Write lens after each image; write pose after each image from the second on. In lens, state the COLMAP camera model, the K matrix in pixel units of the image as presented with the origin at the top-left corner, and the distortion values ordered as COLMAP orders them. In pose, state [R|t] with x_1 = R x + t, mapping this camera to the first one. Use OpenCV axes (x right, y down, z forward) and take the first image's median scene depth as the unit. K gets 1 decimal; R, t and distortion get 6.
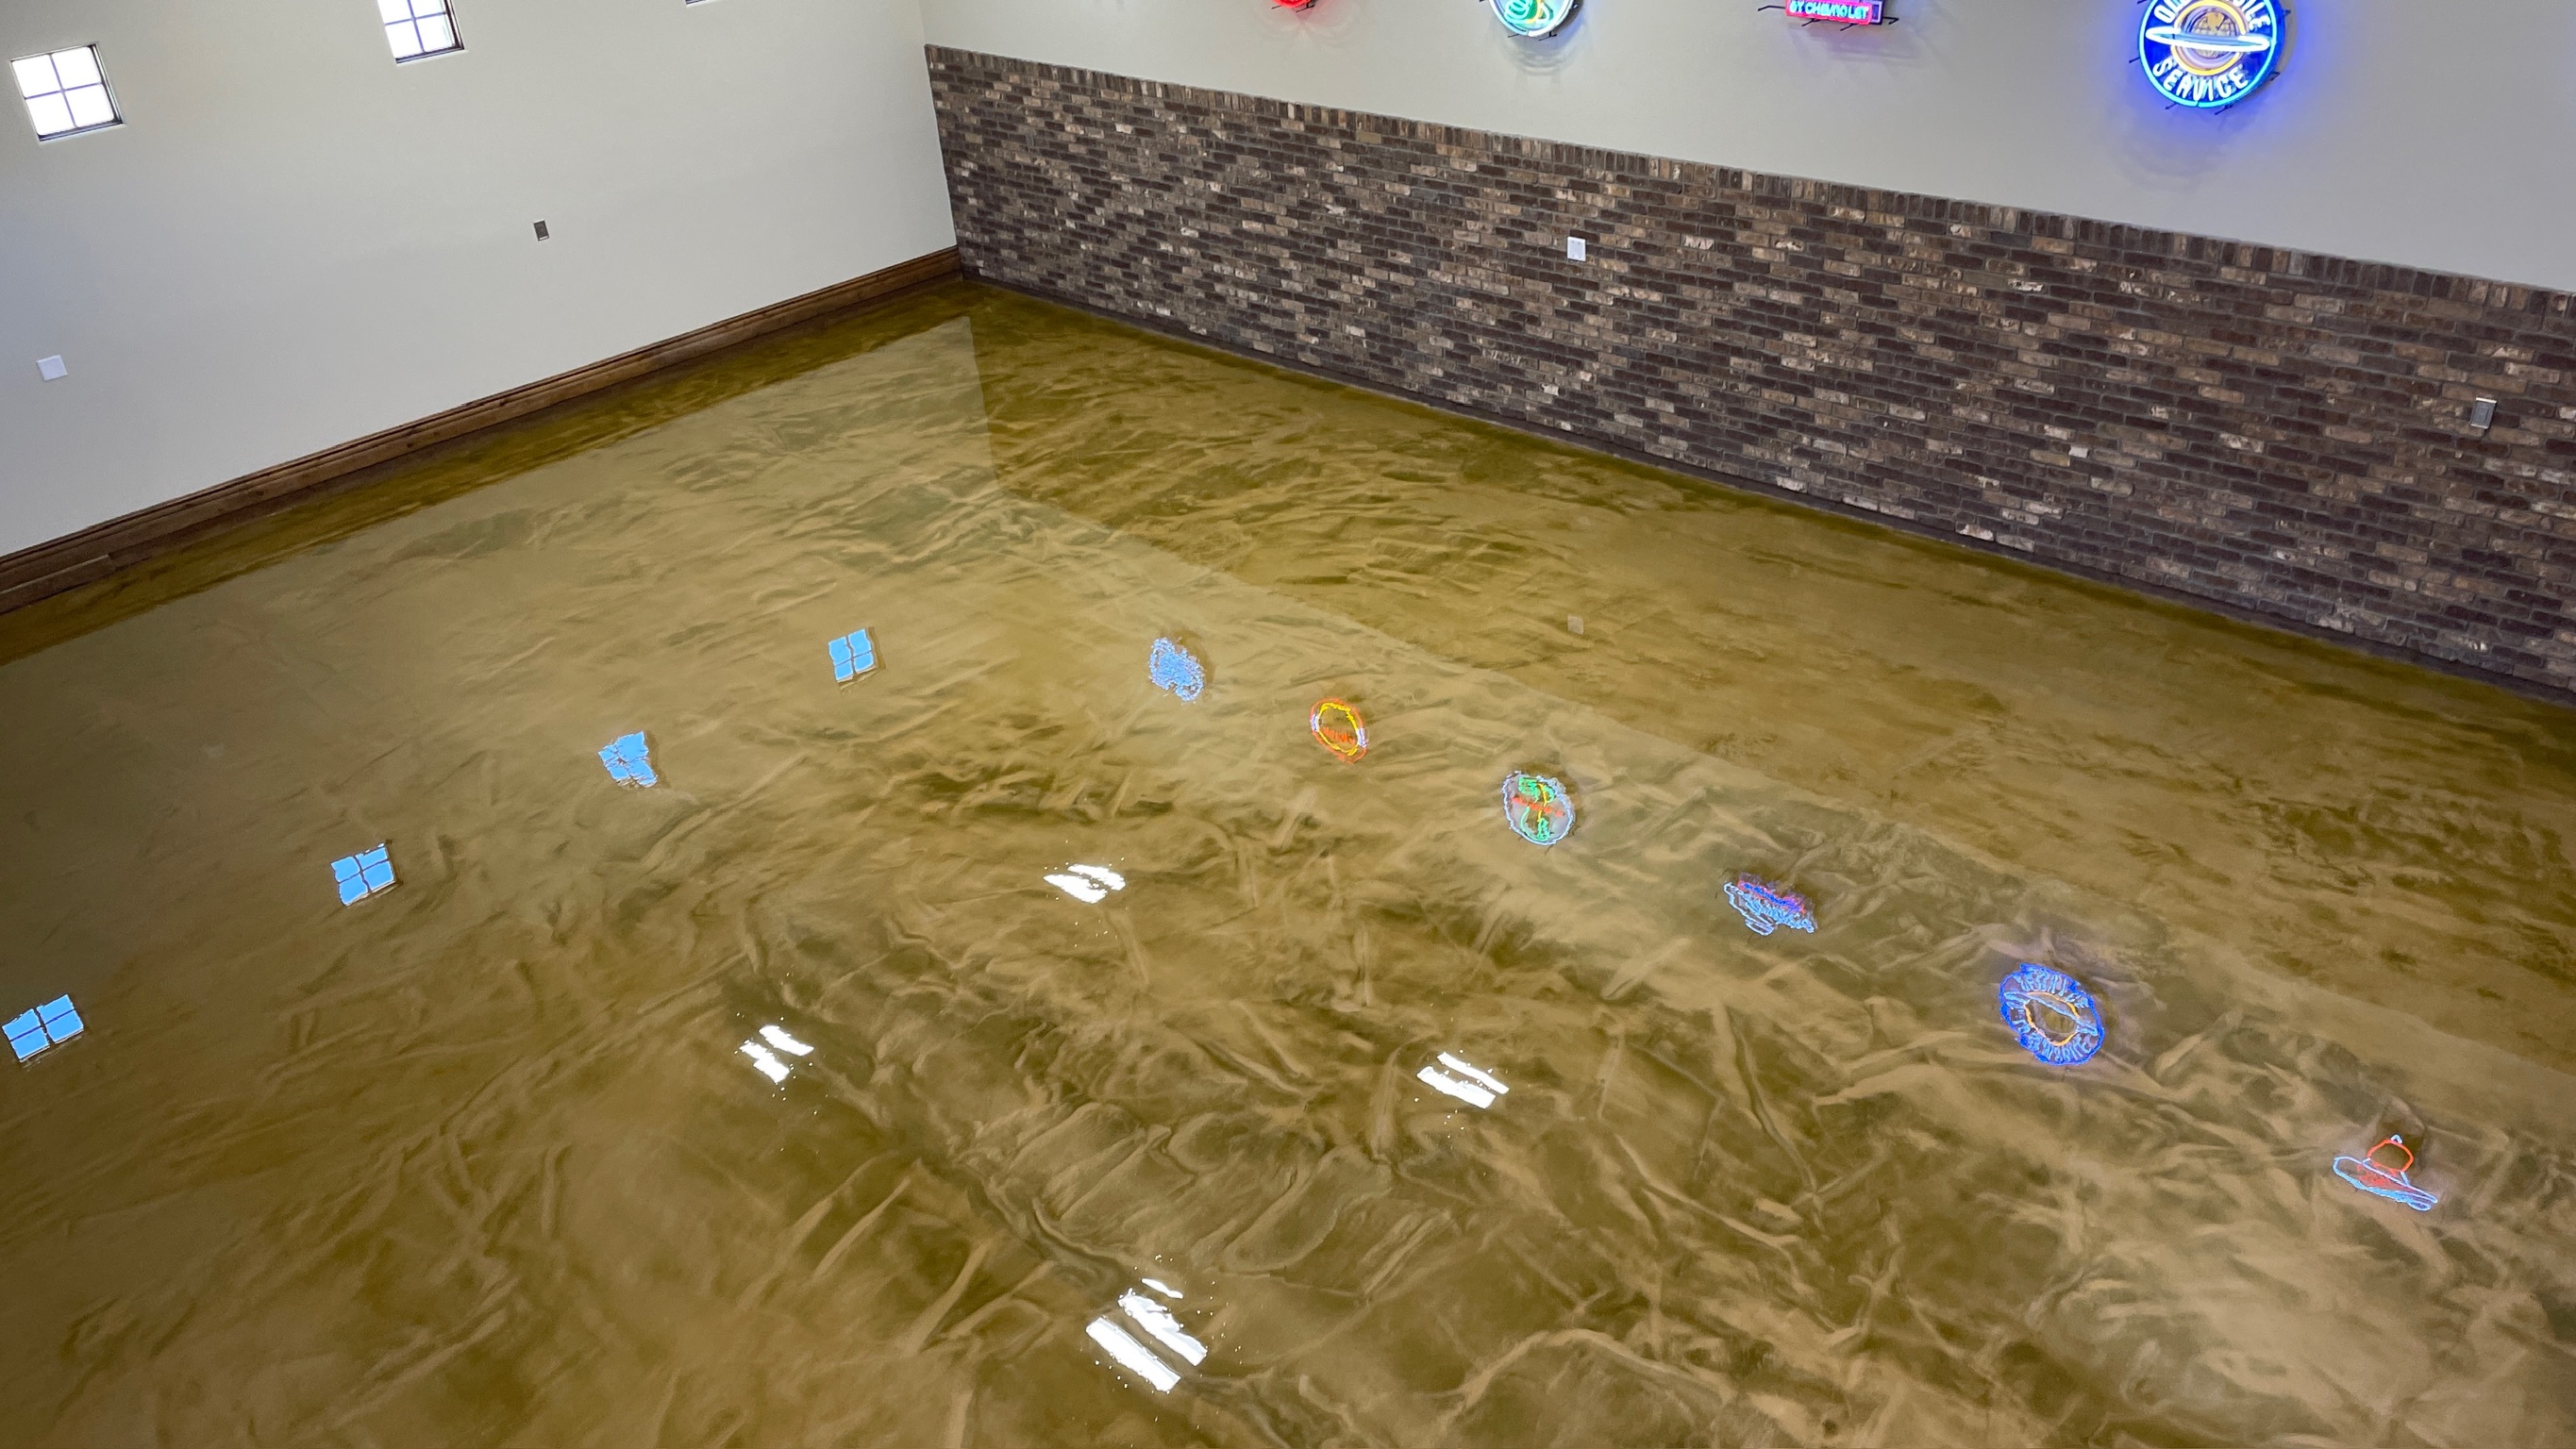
lens RADIAL K [[1936.8, 0, 1324.7], [0, 1936.8, 677.2], [0, 0, 1]] dist [0.088855, -0.113411]
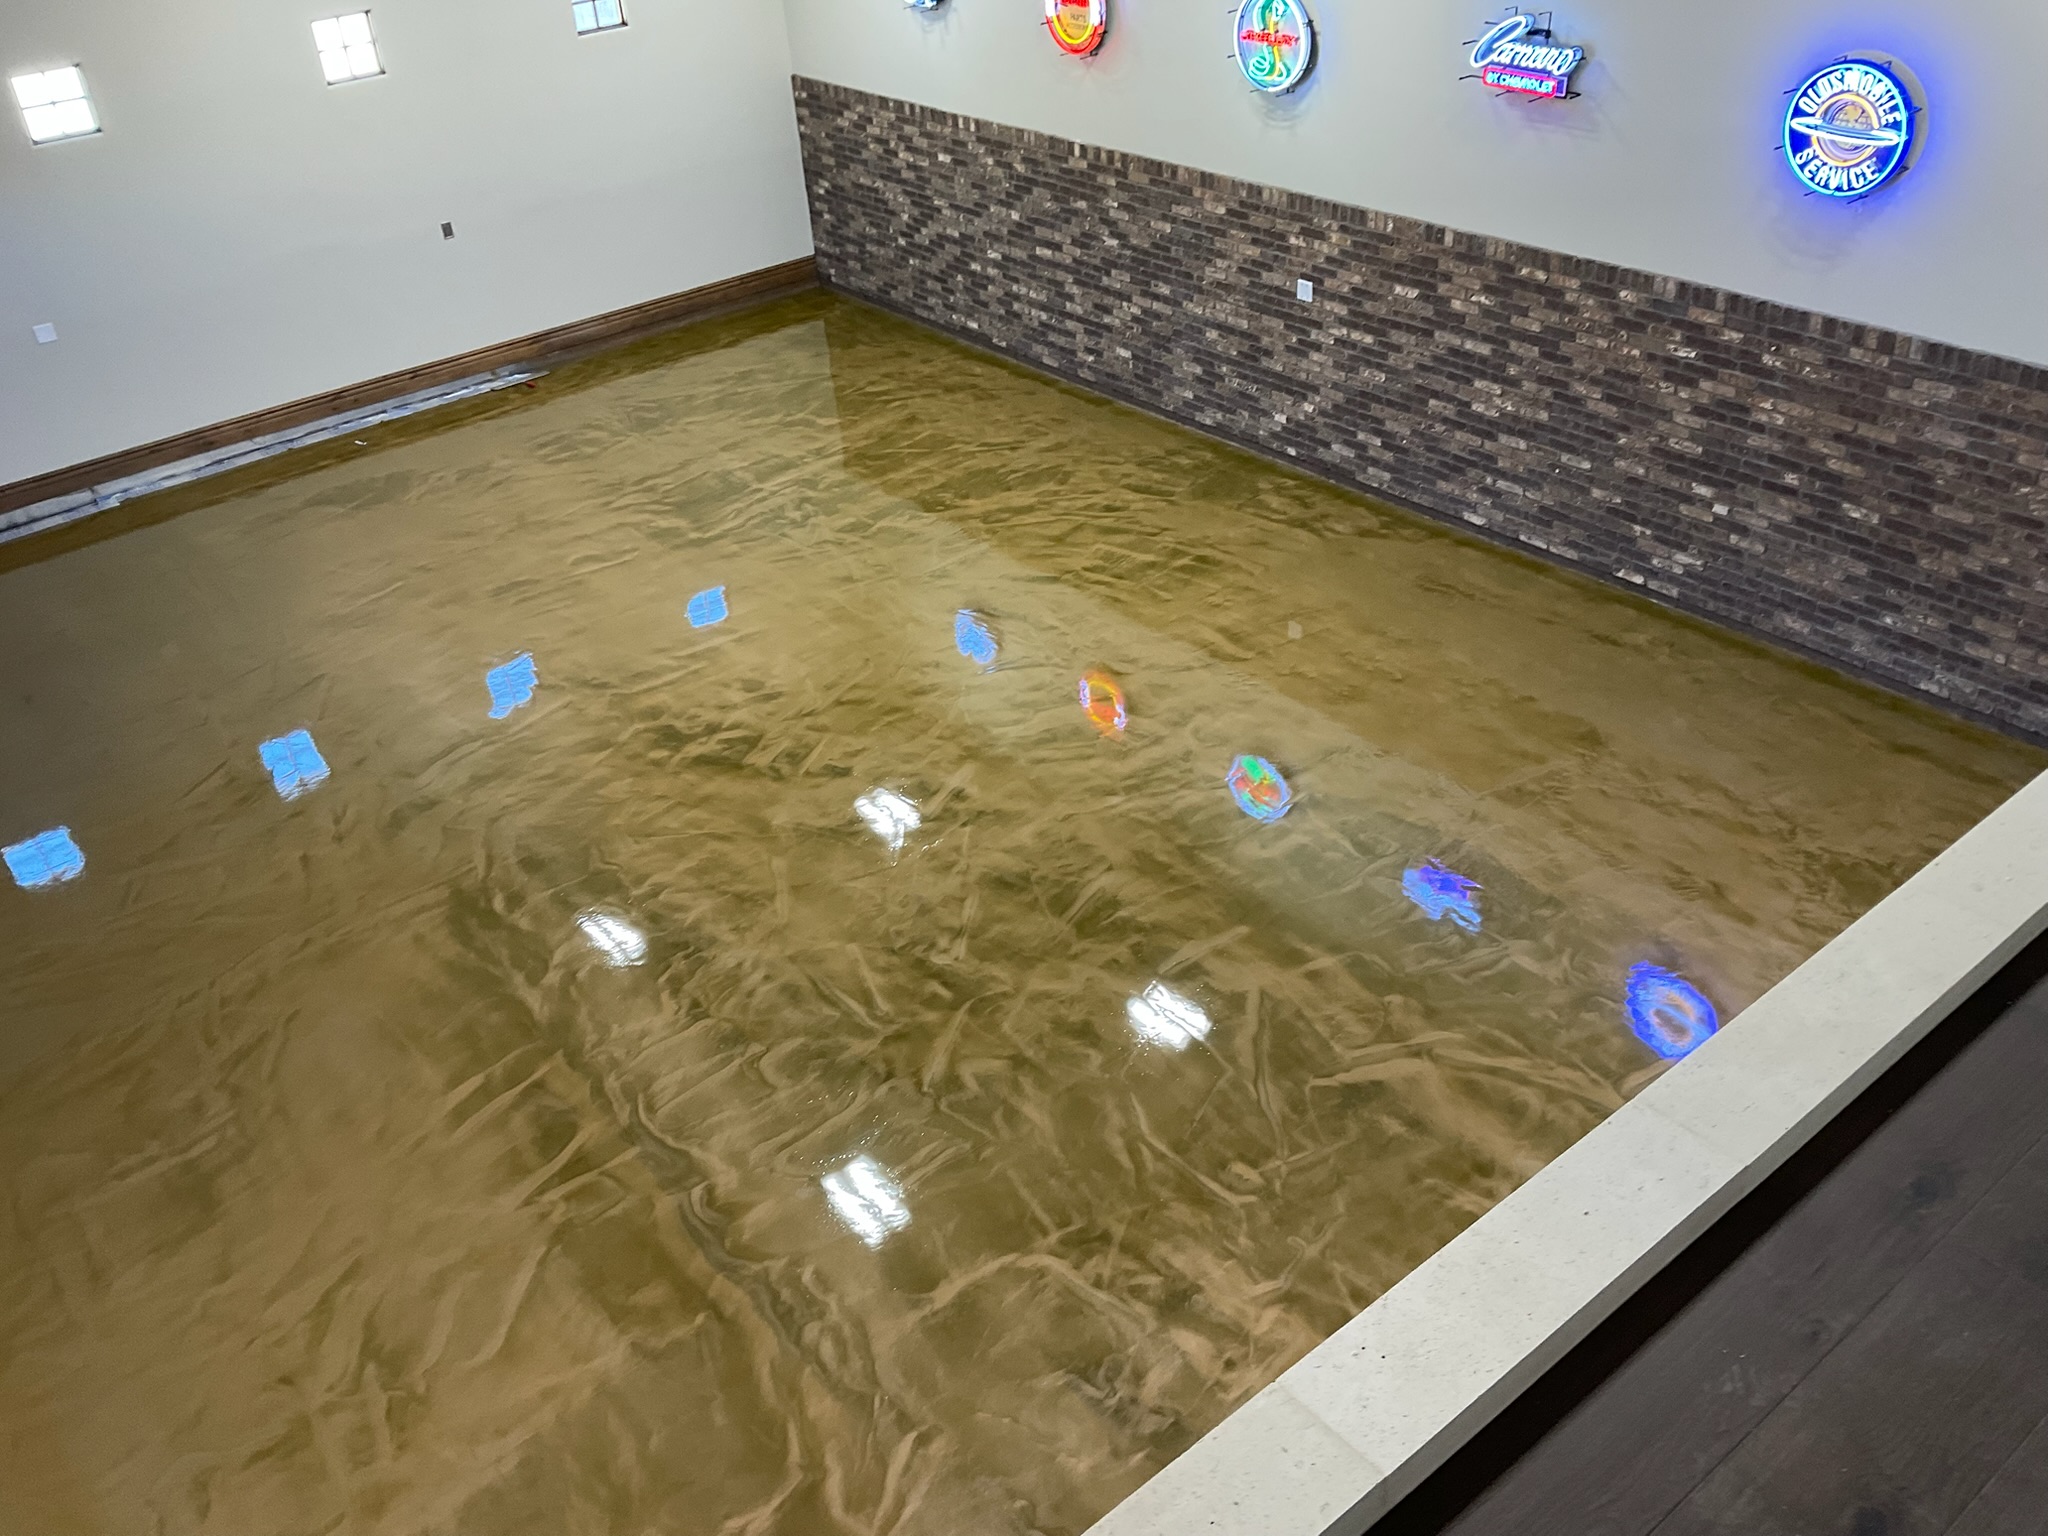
lens RADIAL K [[1688.2, 0, 1023.6], [0, 1688.2, 770.3], [0, 0, 1]] dist [0.073646, -0.126966]
pose [[0.988697, 0.083111, -0.124782, 0.115559], [-0.072534, 0.993560, 0.087046, -0.022605], [0.131212, -0.077011, 0.988359, 0.007784]]
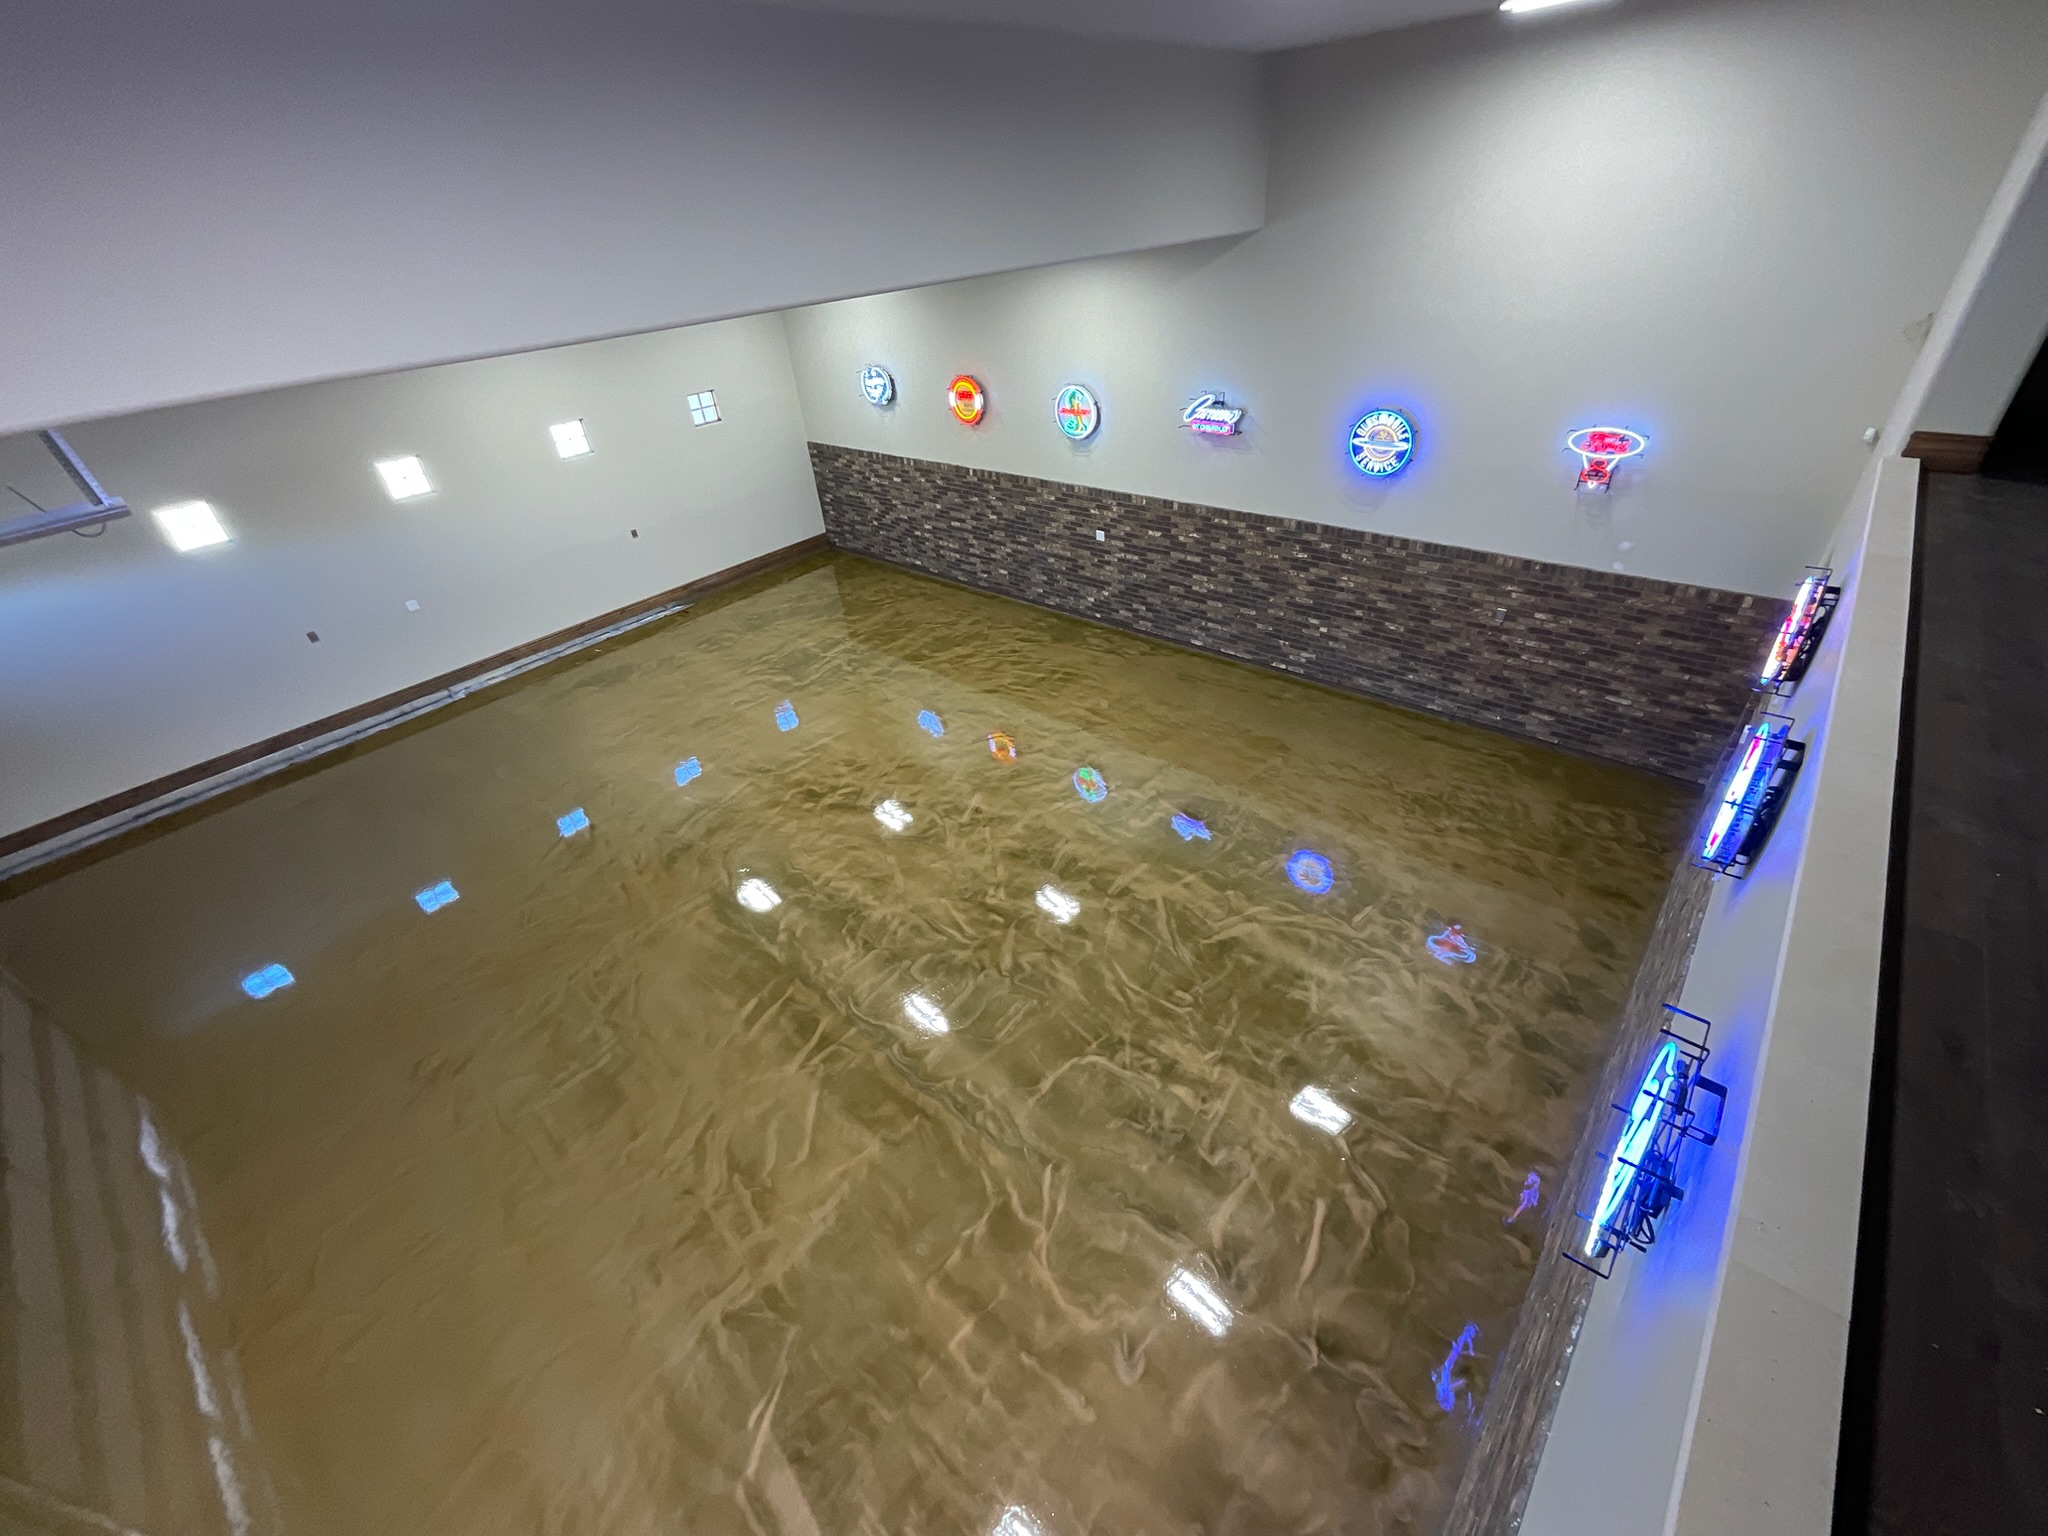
lens RADIAL K [[828.8, 0, 1026.2], [0, 828.8, 767.5], [0, 0, 1]] dist [-0.004083, -0.000326]
pose [[0.999604, -0.022176, 0.017296, 0.023844], [0.020721, 0.996563, 0.080204, -0.036057], [-0.019015, -0.079814, 0.996628, 0.048435]]
